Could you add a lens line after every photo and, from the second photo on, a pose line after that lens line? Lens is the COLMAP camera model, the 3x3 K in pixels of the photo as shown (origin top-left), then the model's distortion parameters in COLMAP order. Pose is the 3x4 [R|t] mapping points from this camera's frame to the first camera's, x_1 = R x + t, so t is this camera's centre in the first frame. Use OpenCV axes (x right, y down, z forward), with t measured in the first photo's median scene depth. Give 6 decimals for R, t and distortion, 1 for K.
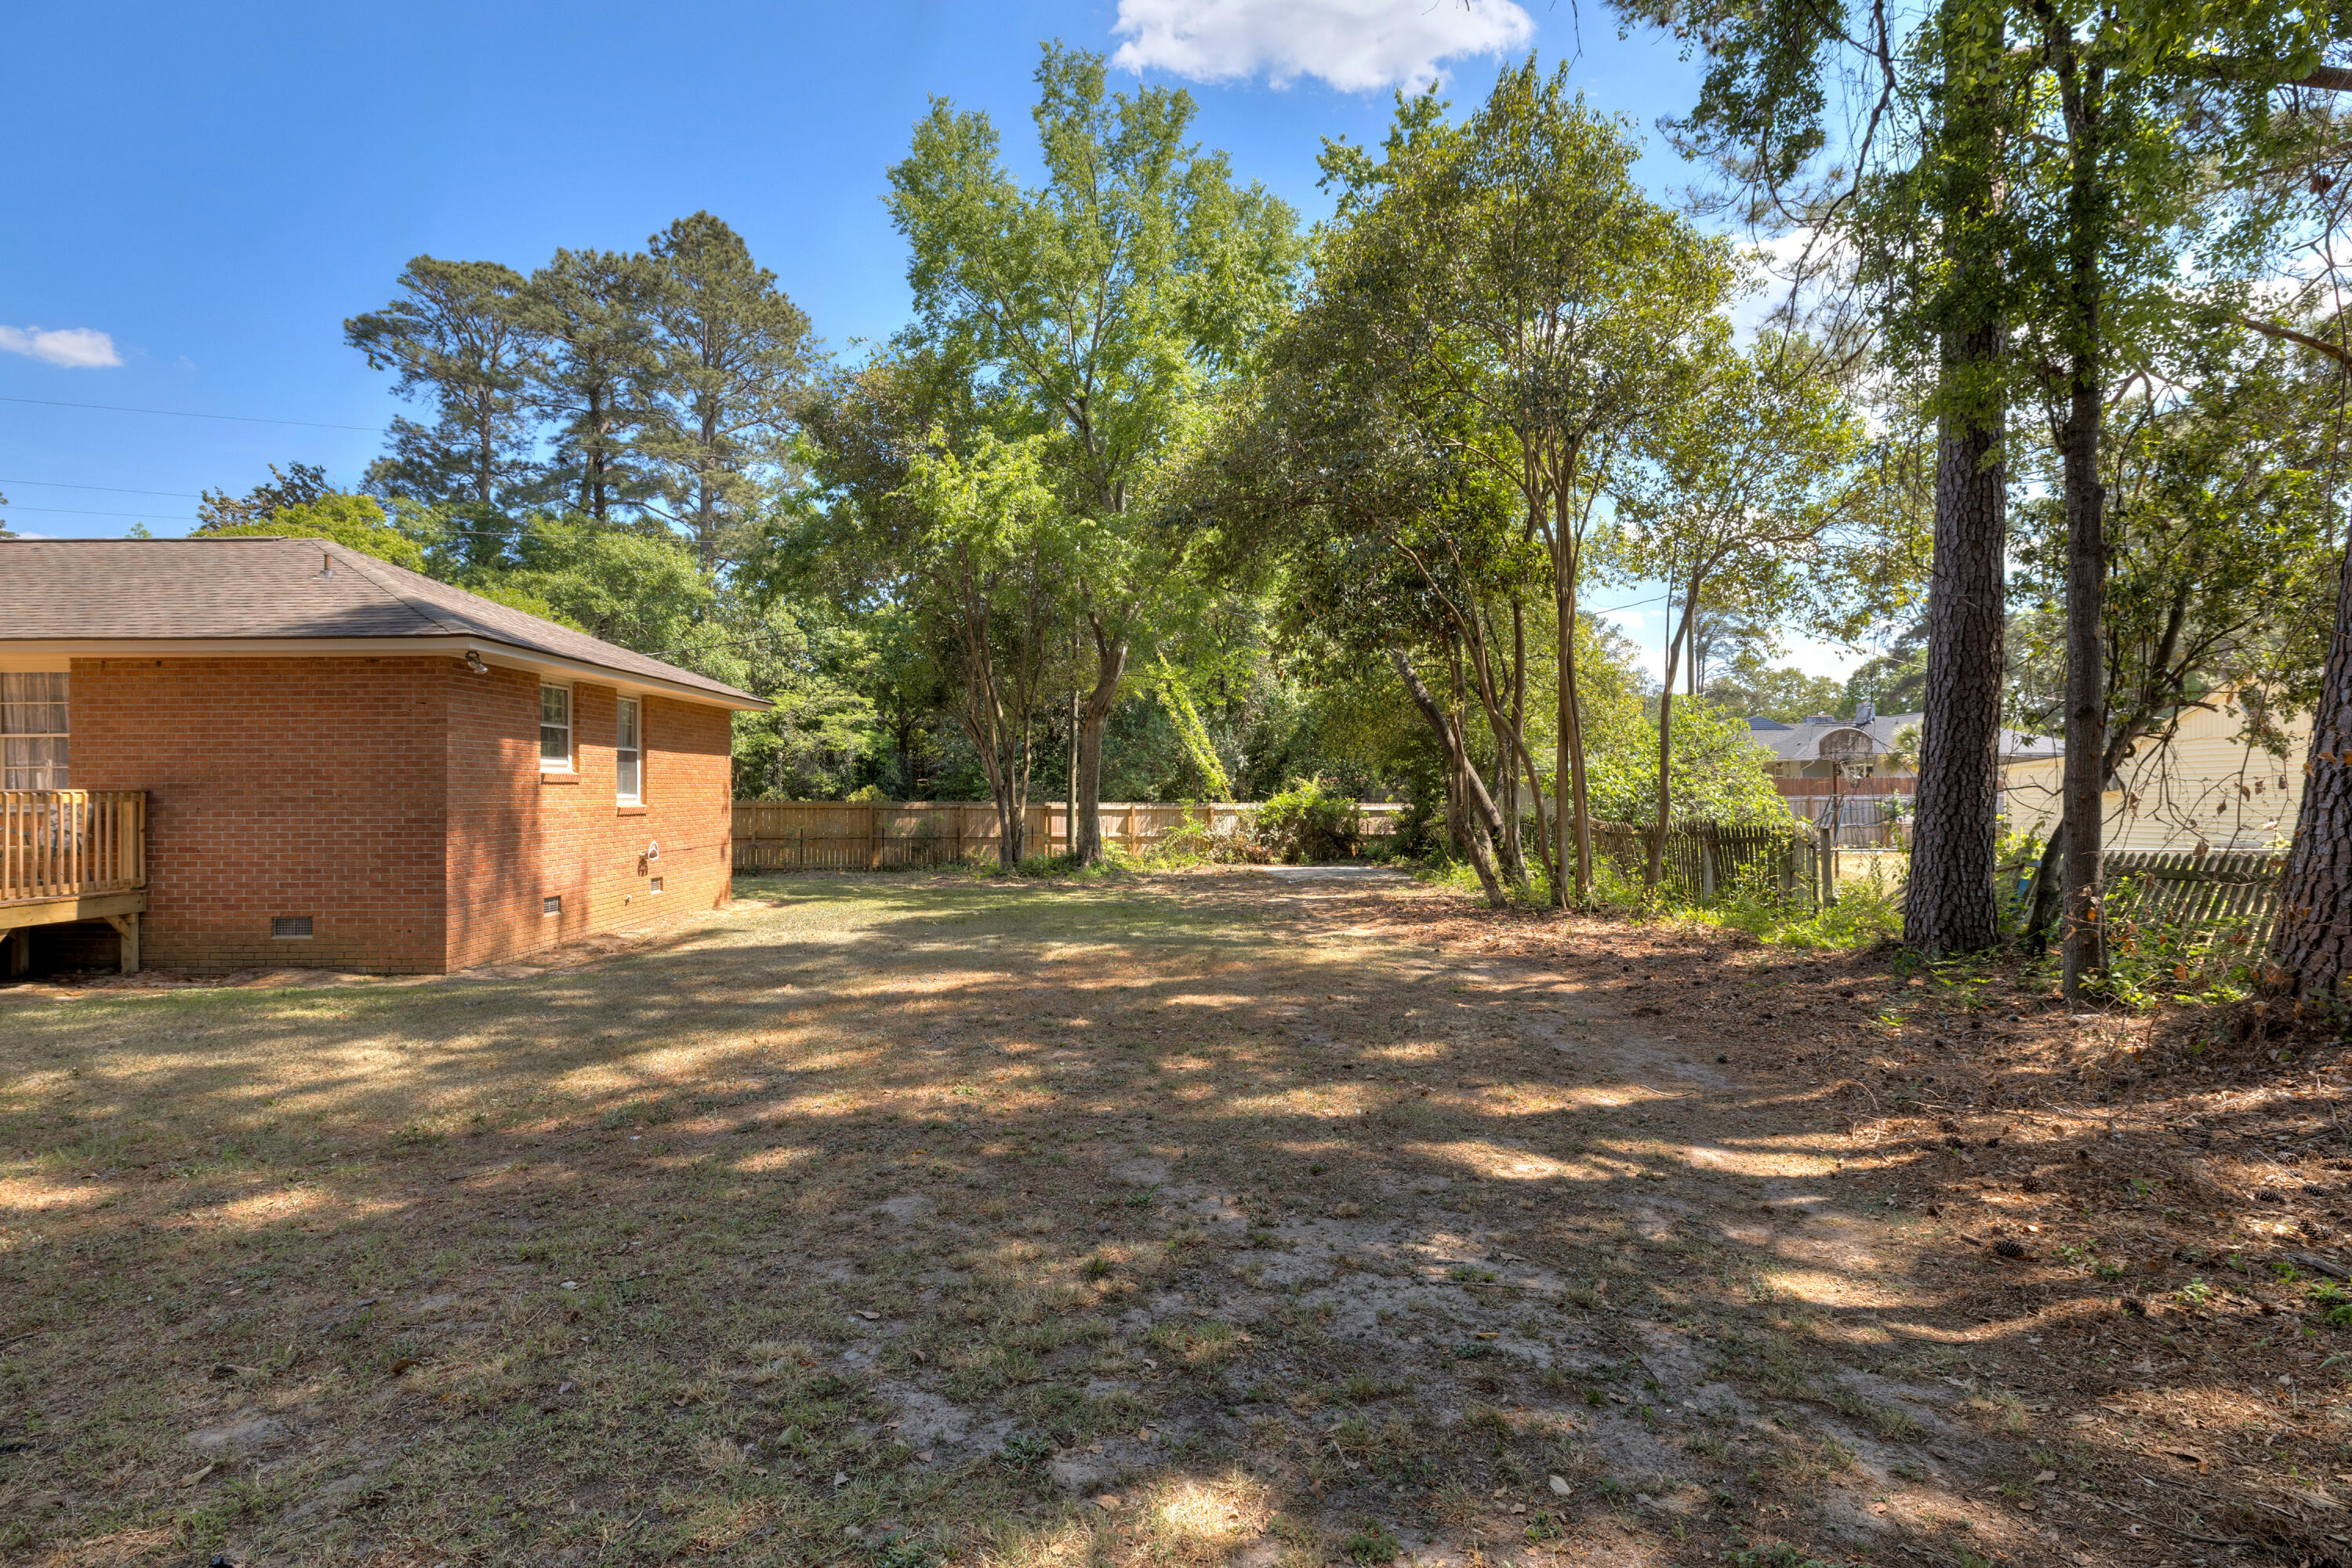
lens RADIAL K [[1172.2, 0, 1247.1], [0, 1172.2, 765.1], [0, 0, 1]] dist [-0.006016, -0.000490]
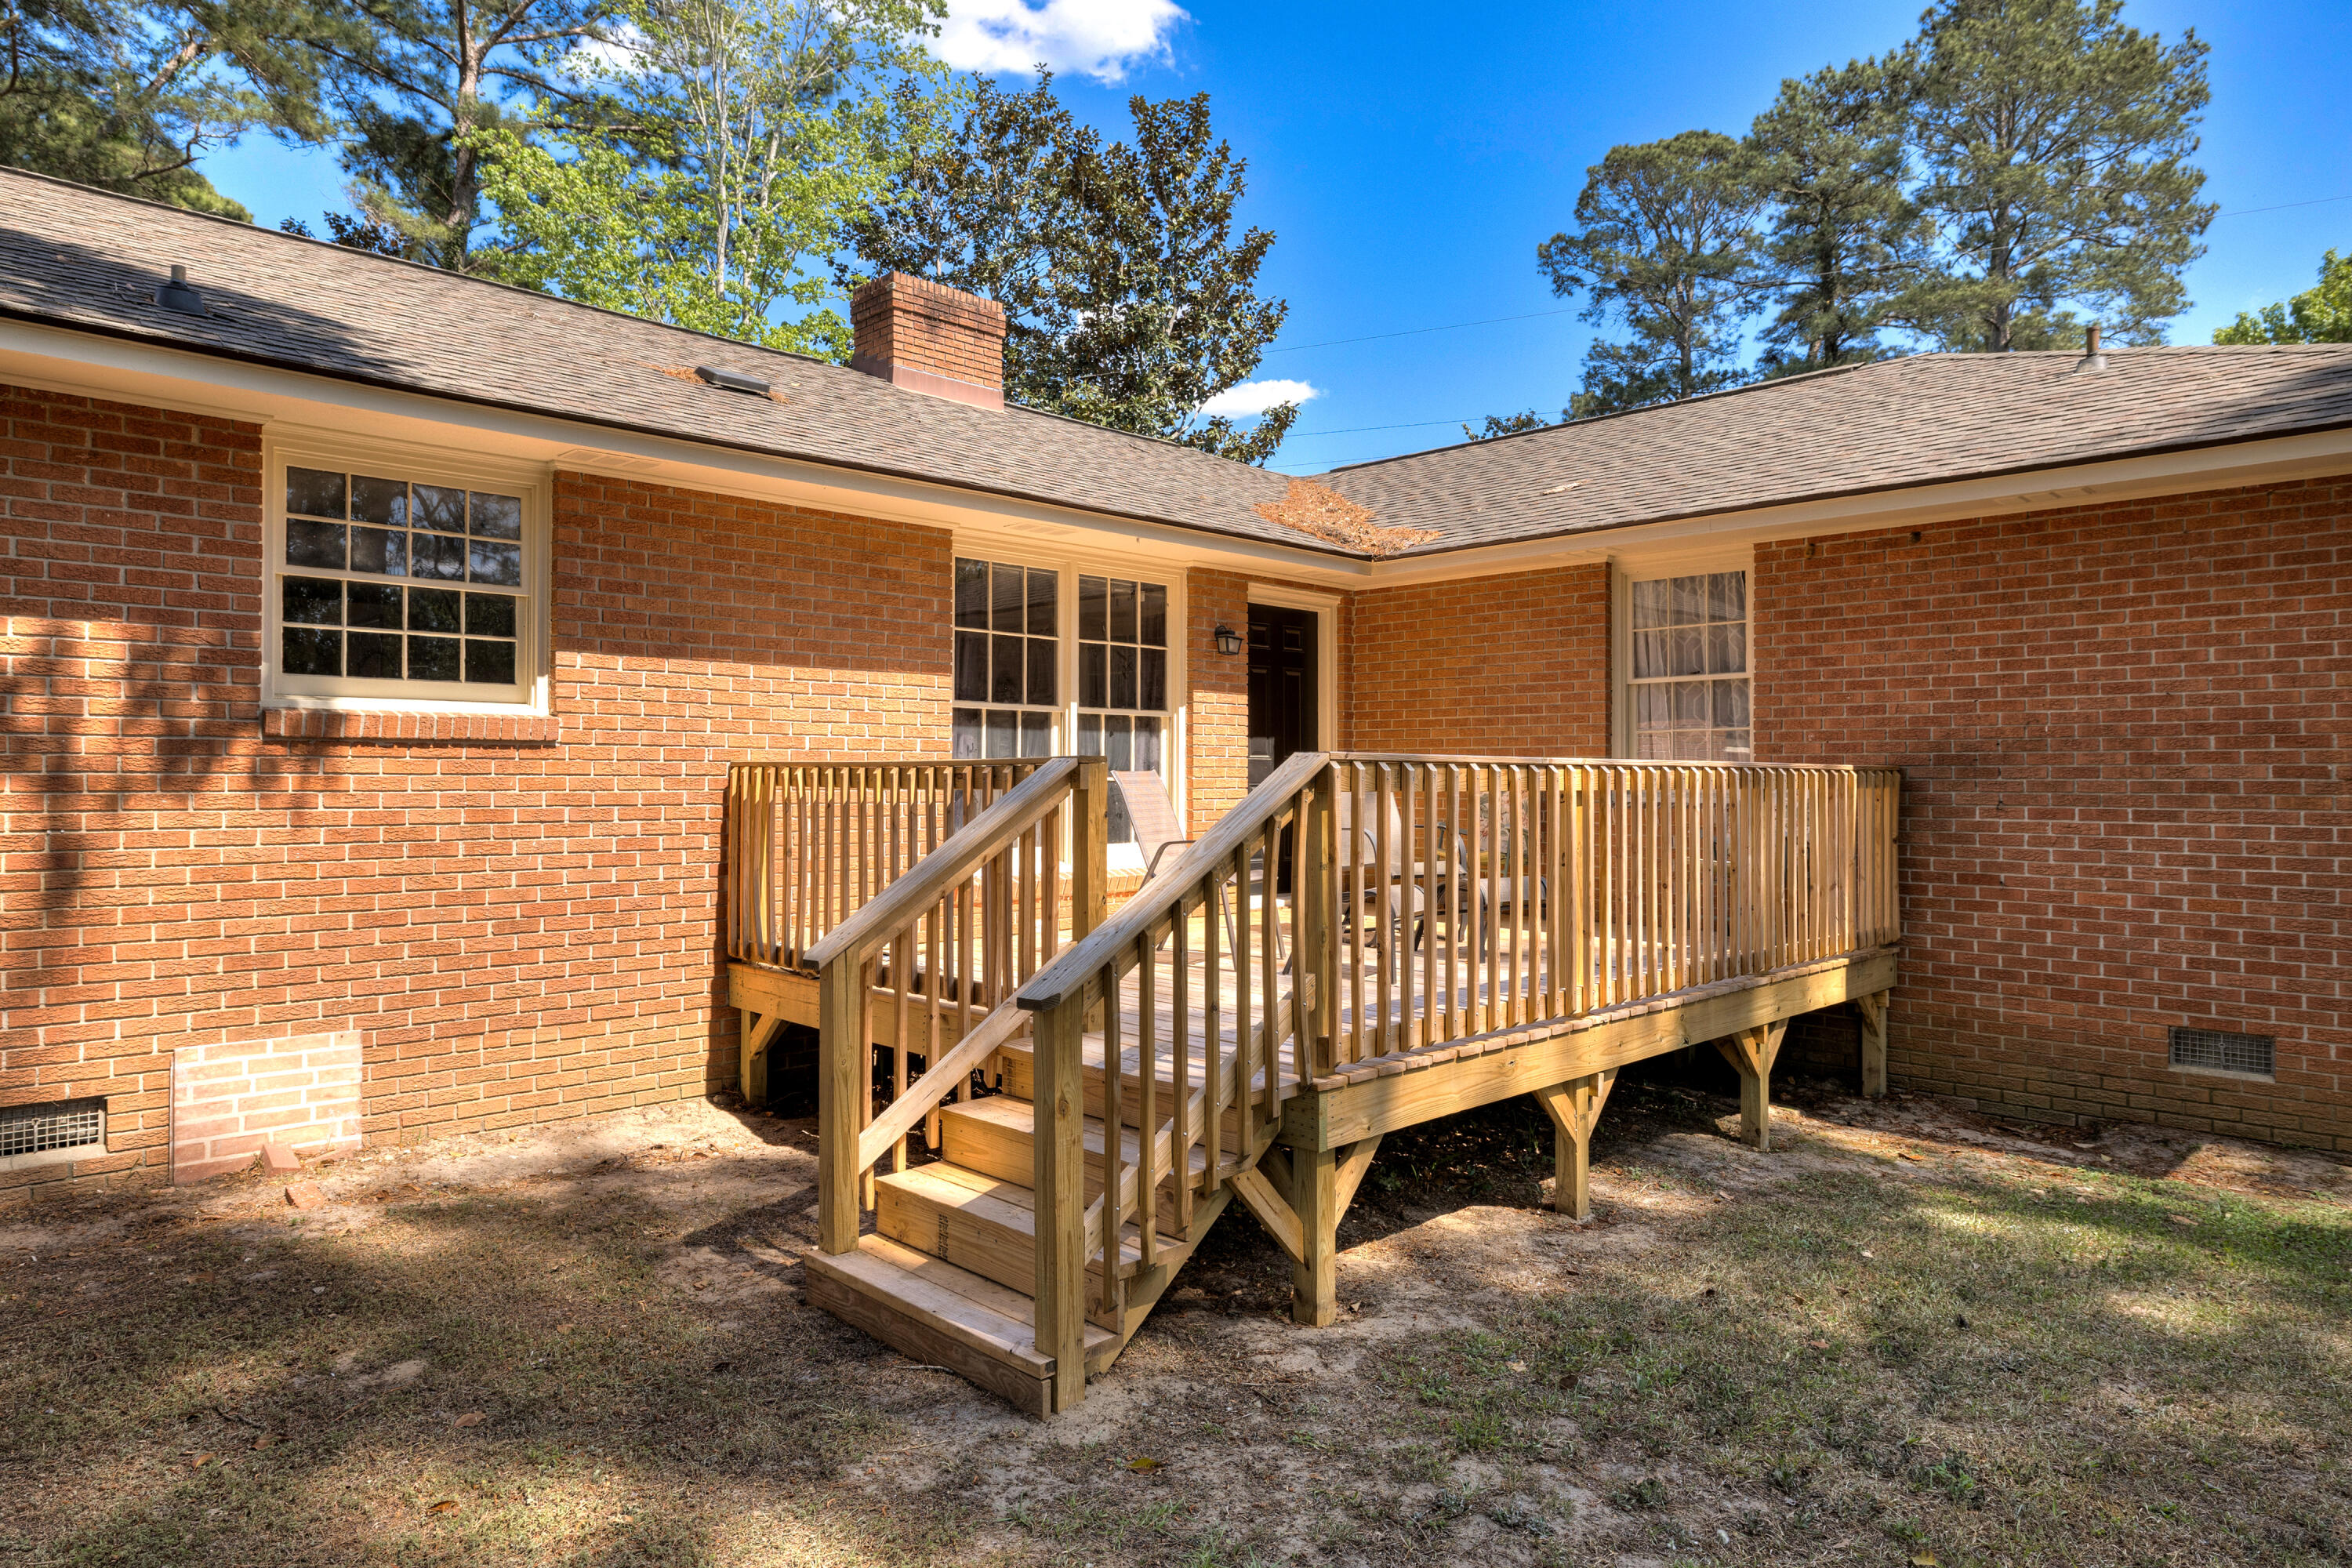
lens RADIAL K [[1474.7, 0, 1190.5], [0, 1474.7, 762.7], [0, 0, 1]] dist [-0.049388, -0.000599]
pose [[0.672307, 0.002218, -0.740269, -0.137297], [0.003018, 0.999979, 0.005737, 0.003057], [0.740267, -0.006091, 0.672286, 0.059784]]
